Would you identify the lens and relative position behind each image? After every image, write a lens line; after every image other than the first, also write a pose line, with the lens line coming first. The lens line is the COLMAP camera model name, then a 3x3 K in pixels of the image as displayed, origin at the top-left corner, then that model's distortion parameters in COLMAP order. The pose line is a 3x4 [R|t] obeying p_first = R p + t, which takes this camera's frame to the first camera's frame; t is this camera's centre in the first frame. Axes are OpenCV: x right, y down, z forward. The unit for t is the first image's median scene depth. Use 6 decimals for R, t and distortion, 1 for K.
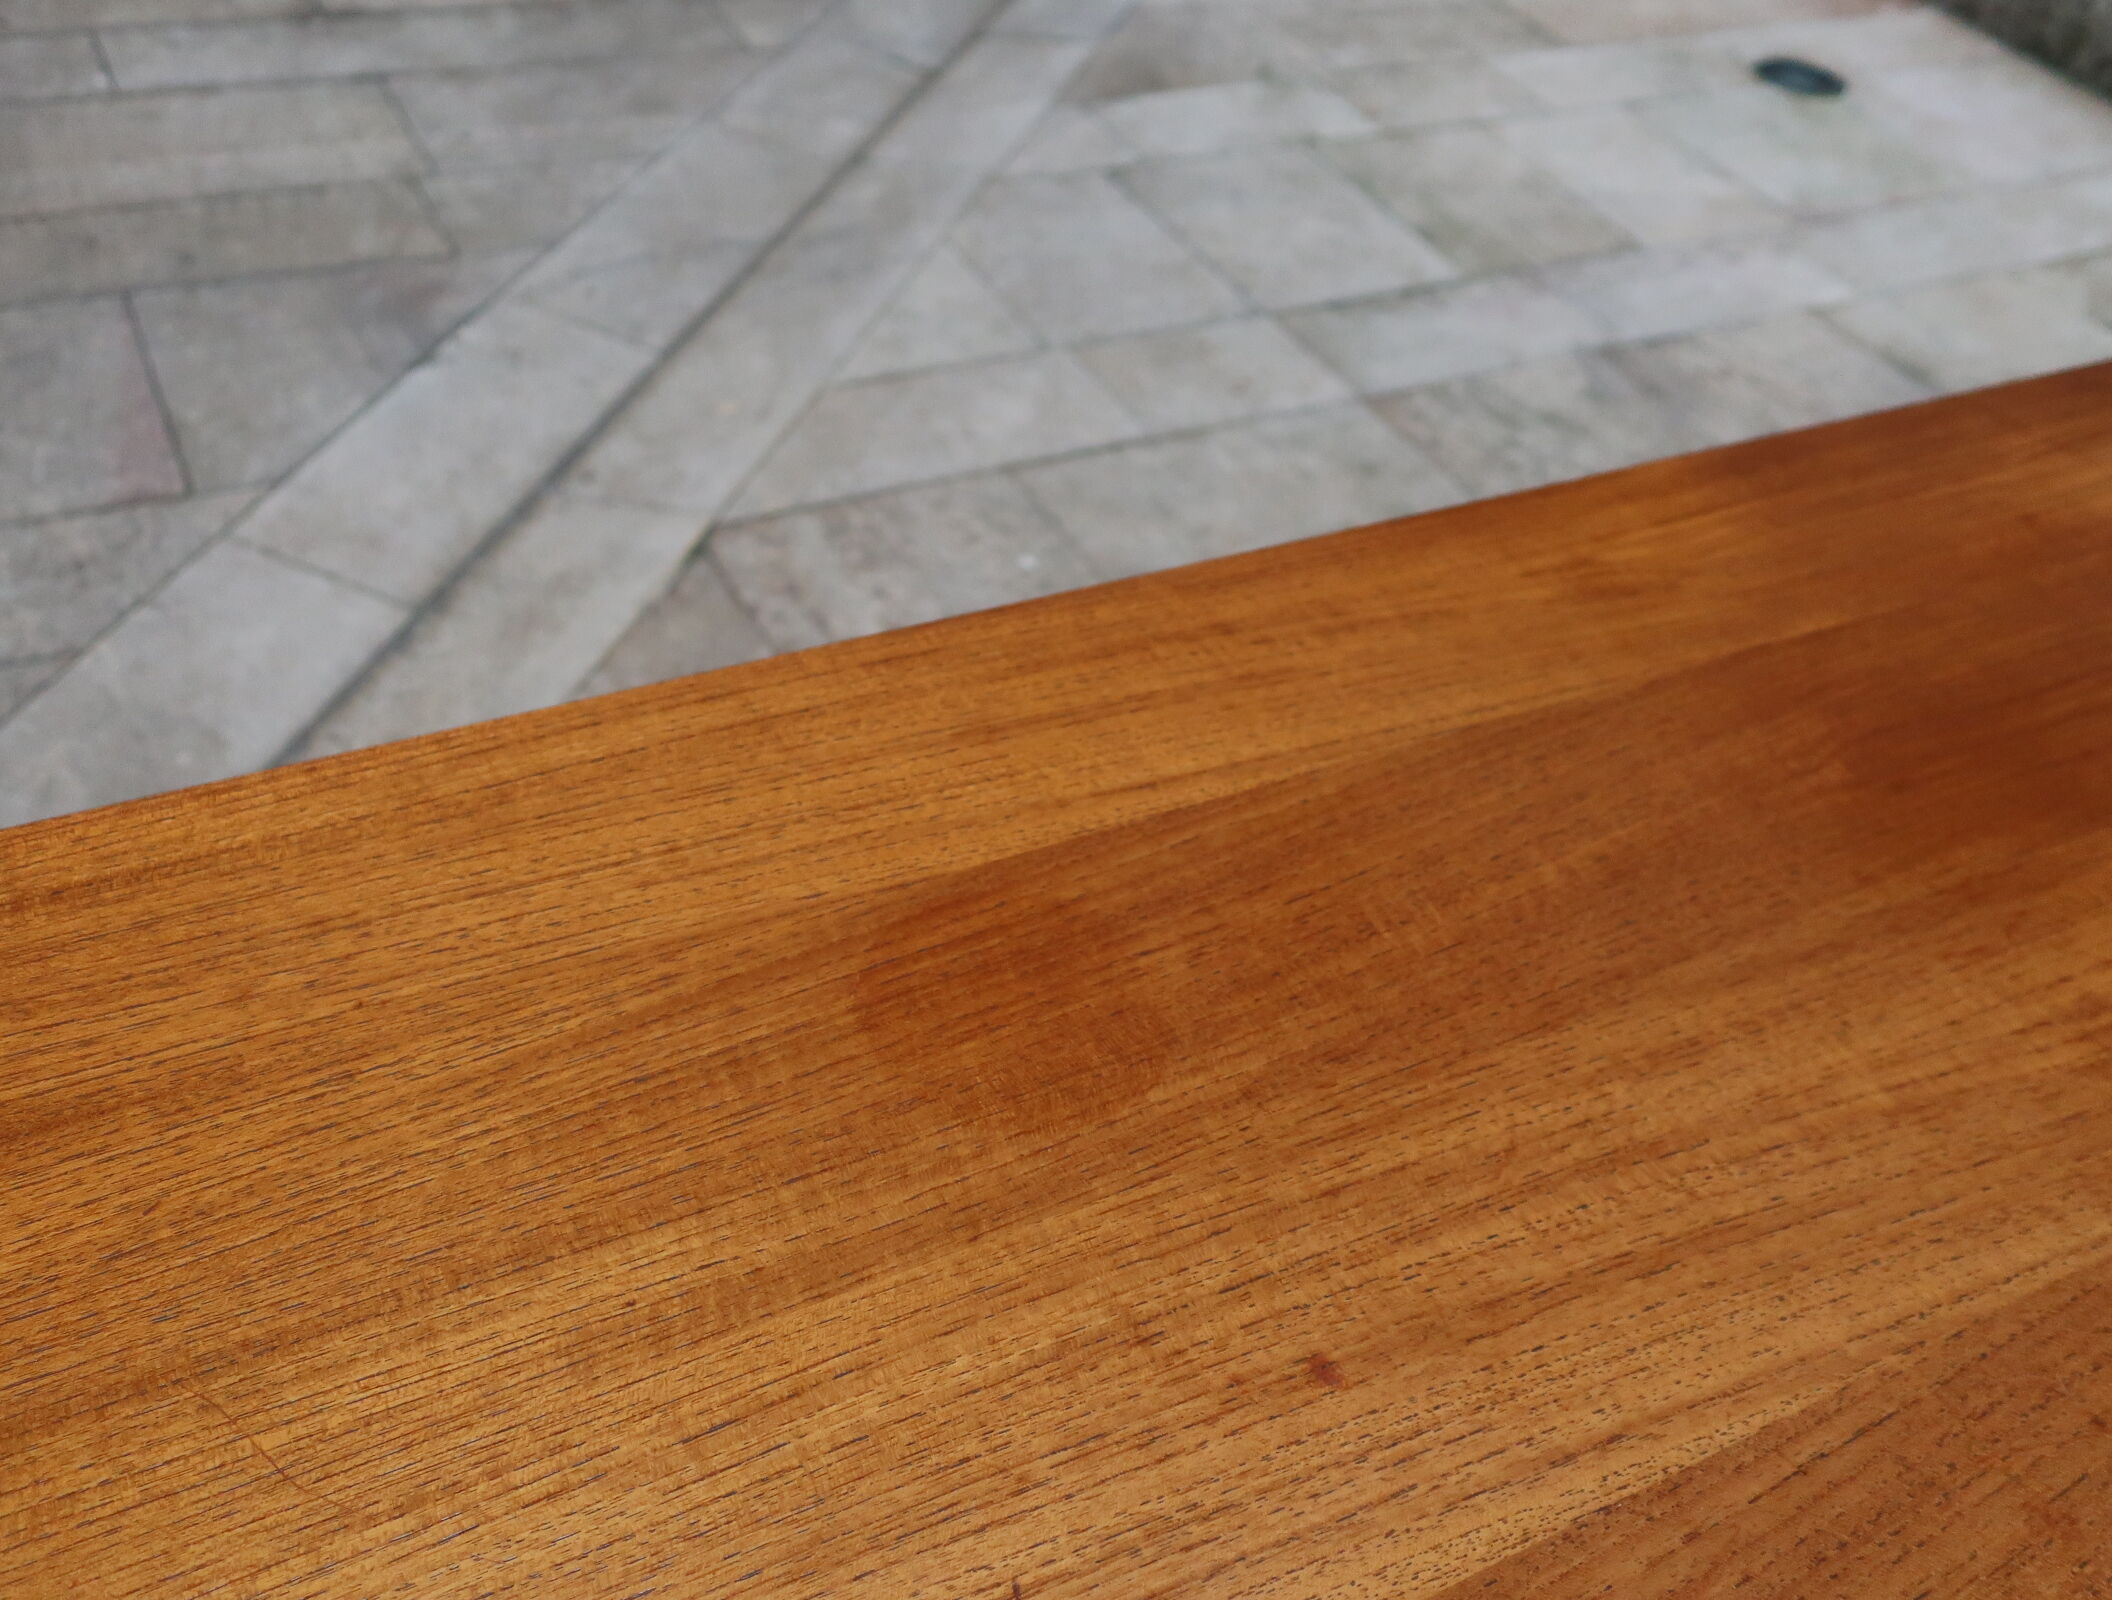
lens RADIAL K [[1890.4, 0, 1045.5], [0, 1890.4, 810.8], [0, 0, 1]] dist [-0.006152, 0.014113]
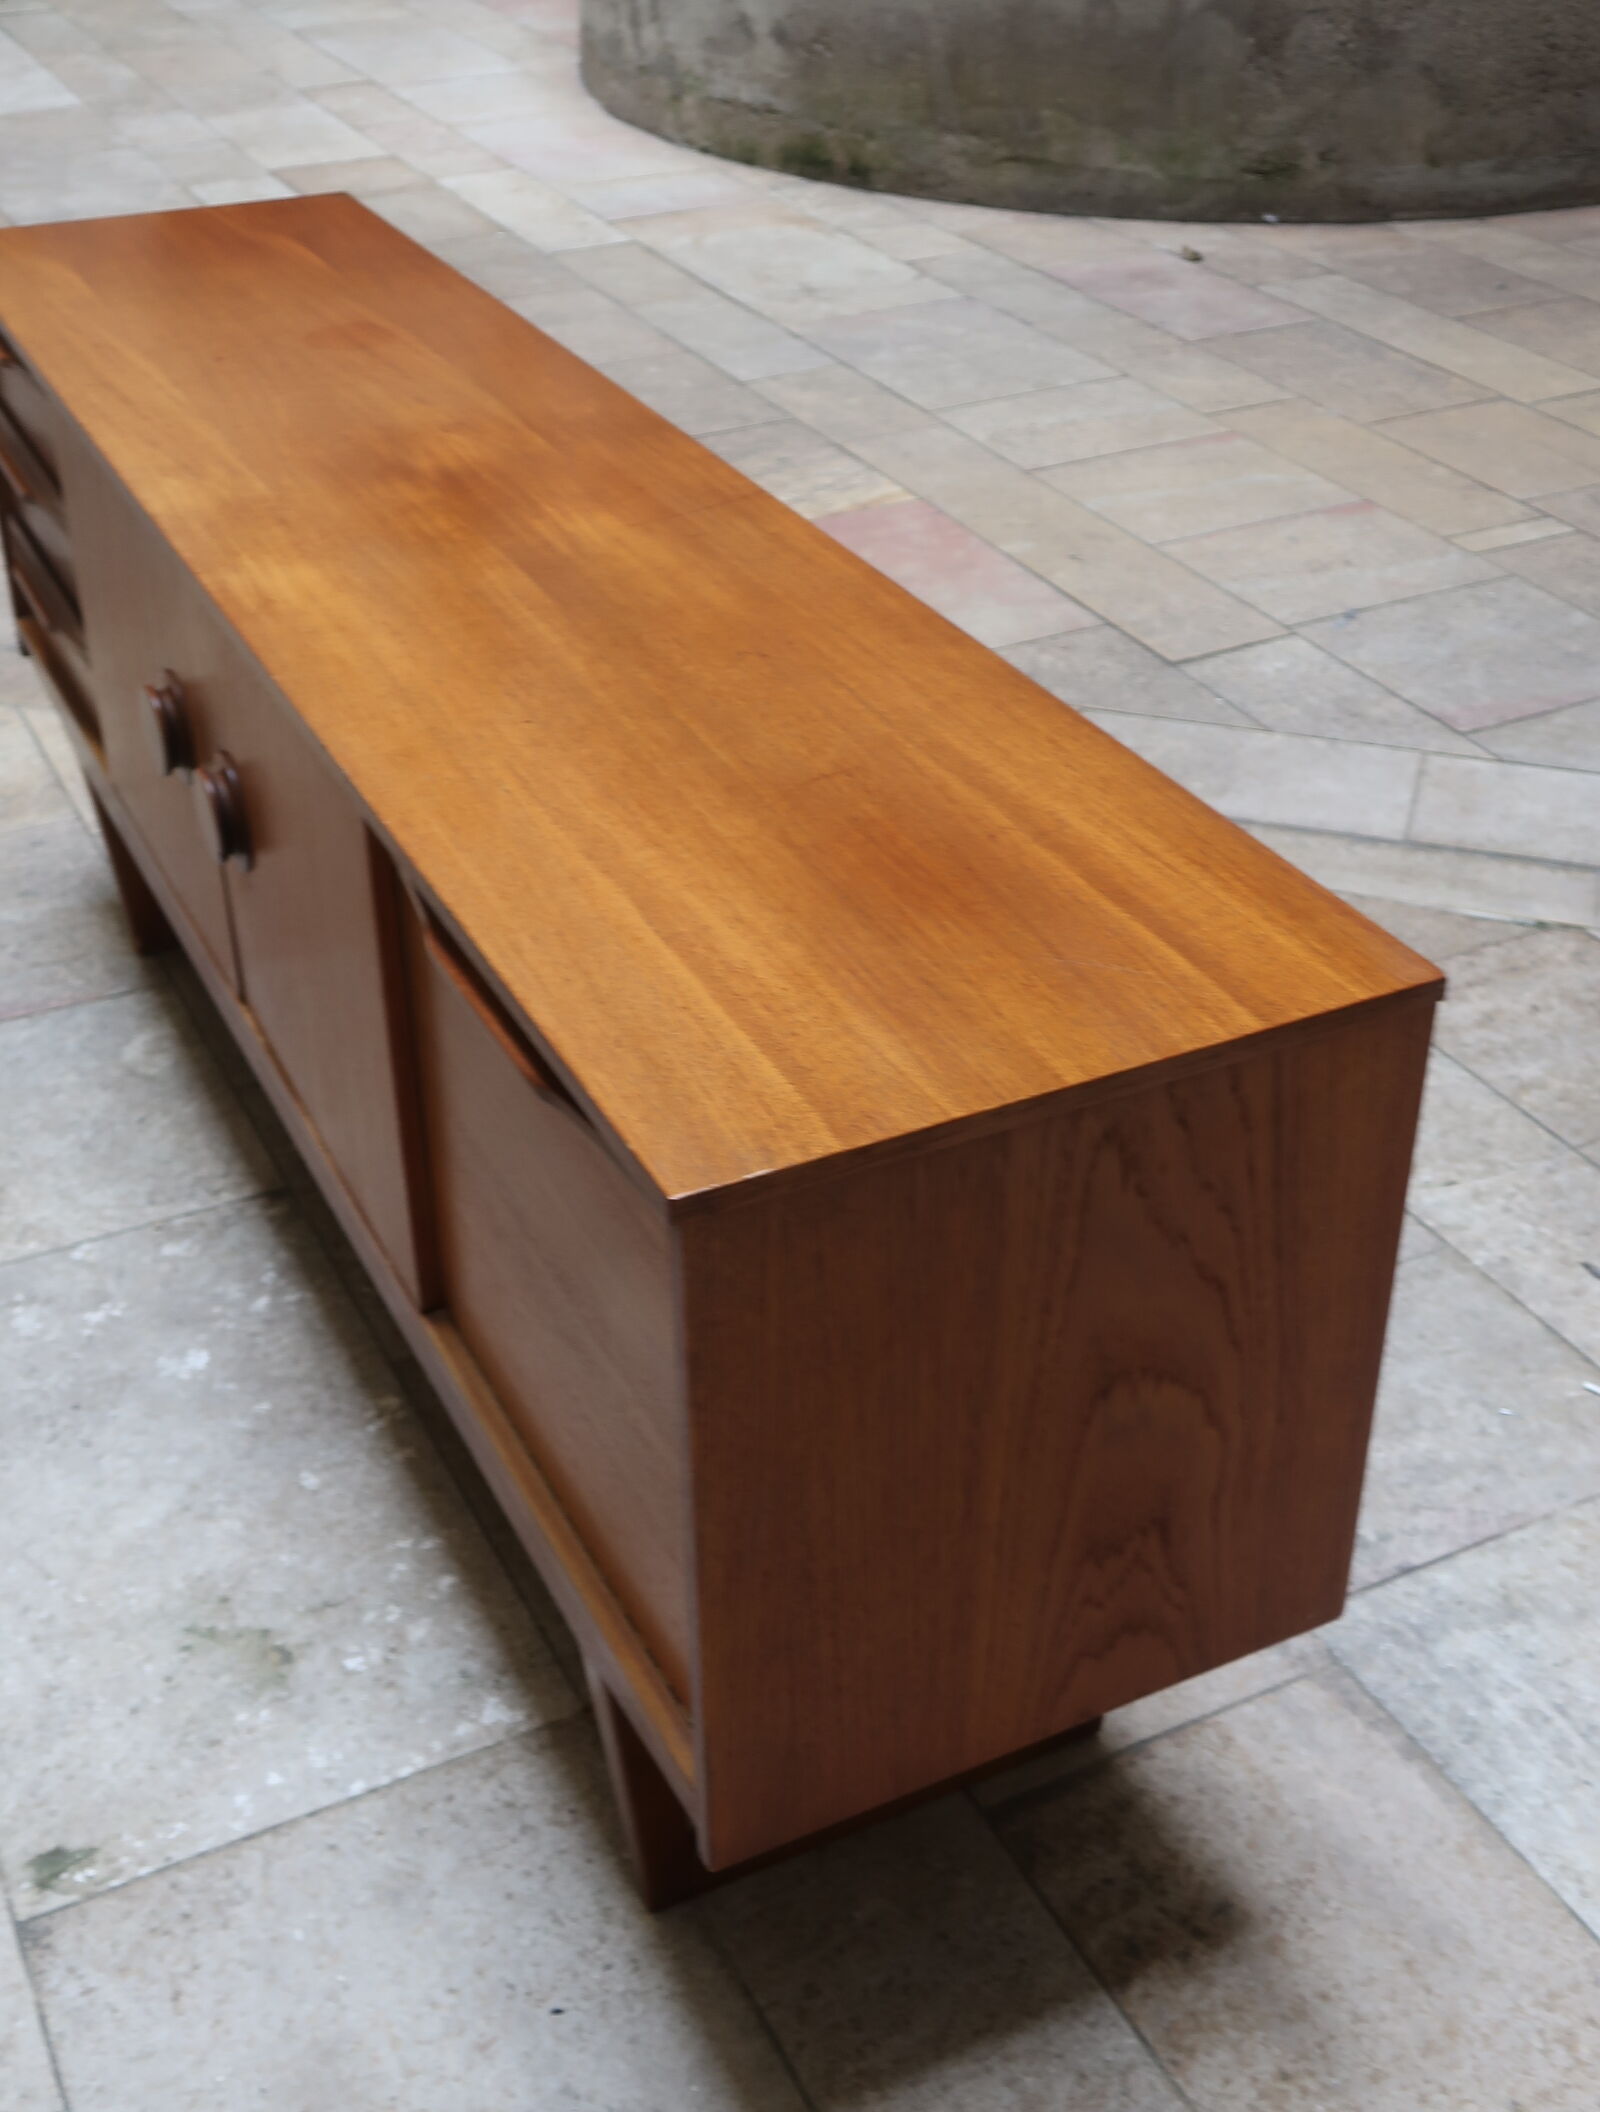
lens RADIAL K [[2475.3, 0, 805.9], [0, 2475.3, 1038.2], [0, 0, 1]] dist [0.005771, 0.000000]
pose [[-0.019259, 0.439134, -0.898215, 4.452368], [-0.674224, 0.657672, 0.335990, -1.101583], [0.738276, 0.612069, 0.283409, 1.081165]]
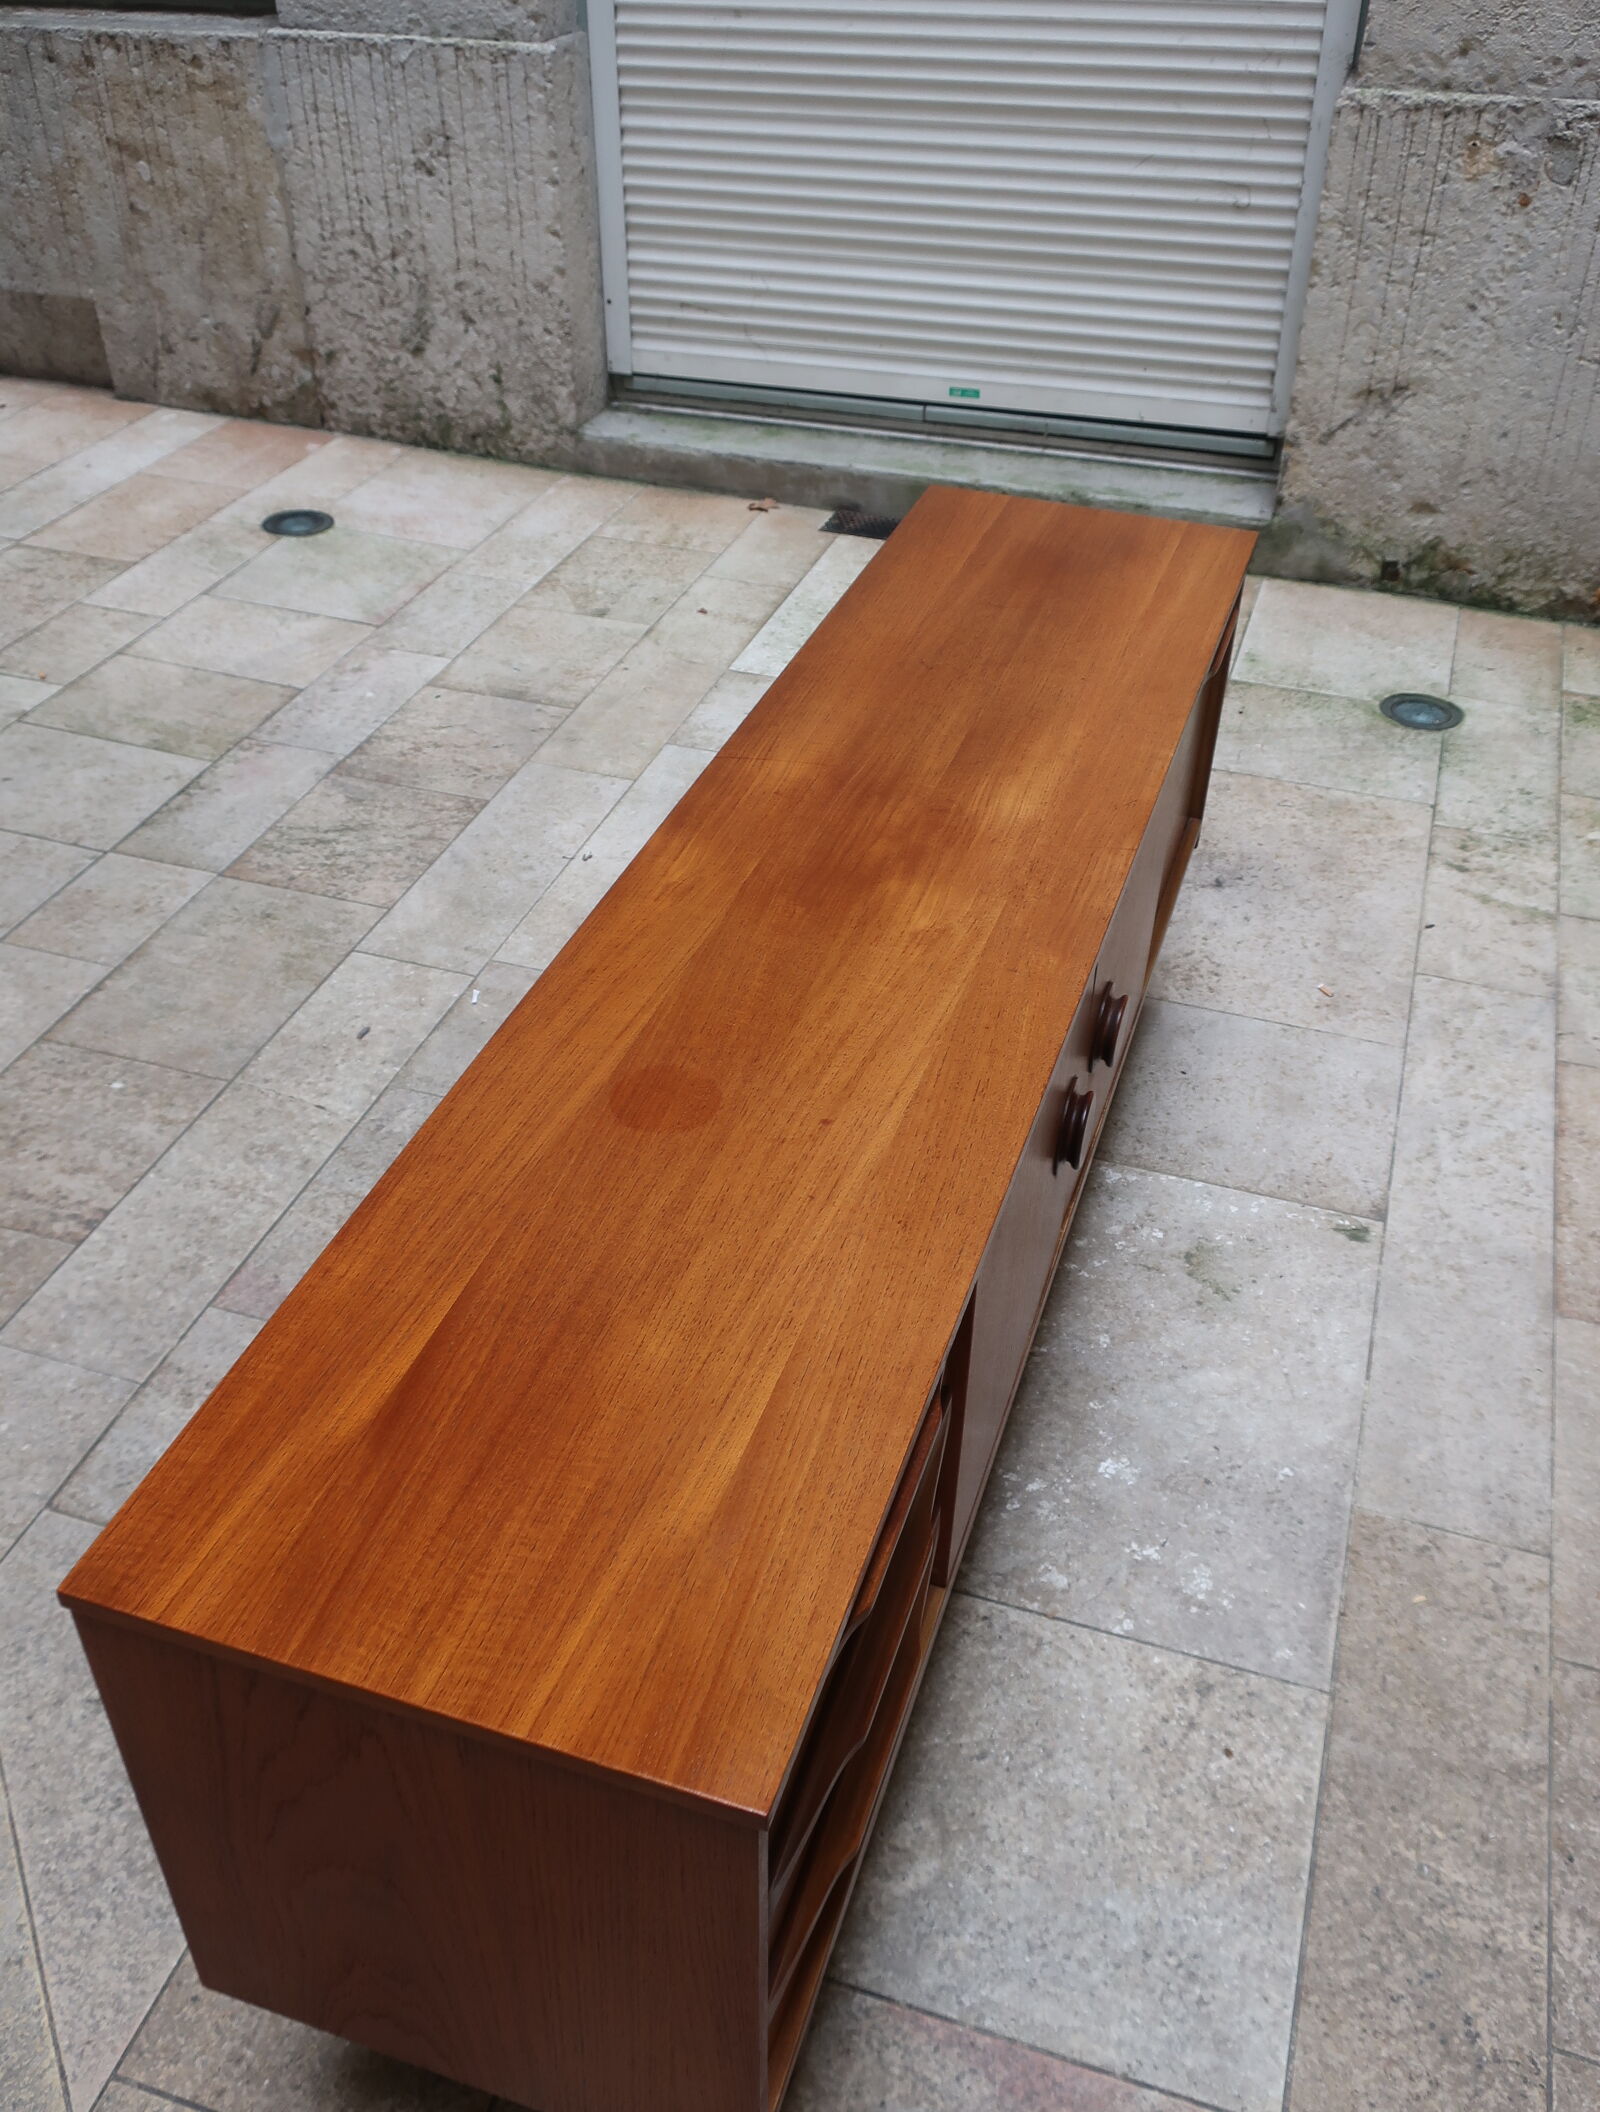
lens RADIAL K [[1890.4, 0, 800.7], [0, 1890.4, 1064.4], [0, 0, 1]] dist [-0.006152, 0.014113]
pose [[0.715238, -0.489396, 0.498926, -1.255151], [0.510078, 0.853567, 0.106037, -0.141228], [-0.477760, 0.178649, 0.860133, -1.566545]]
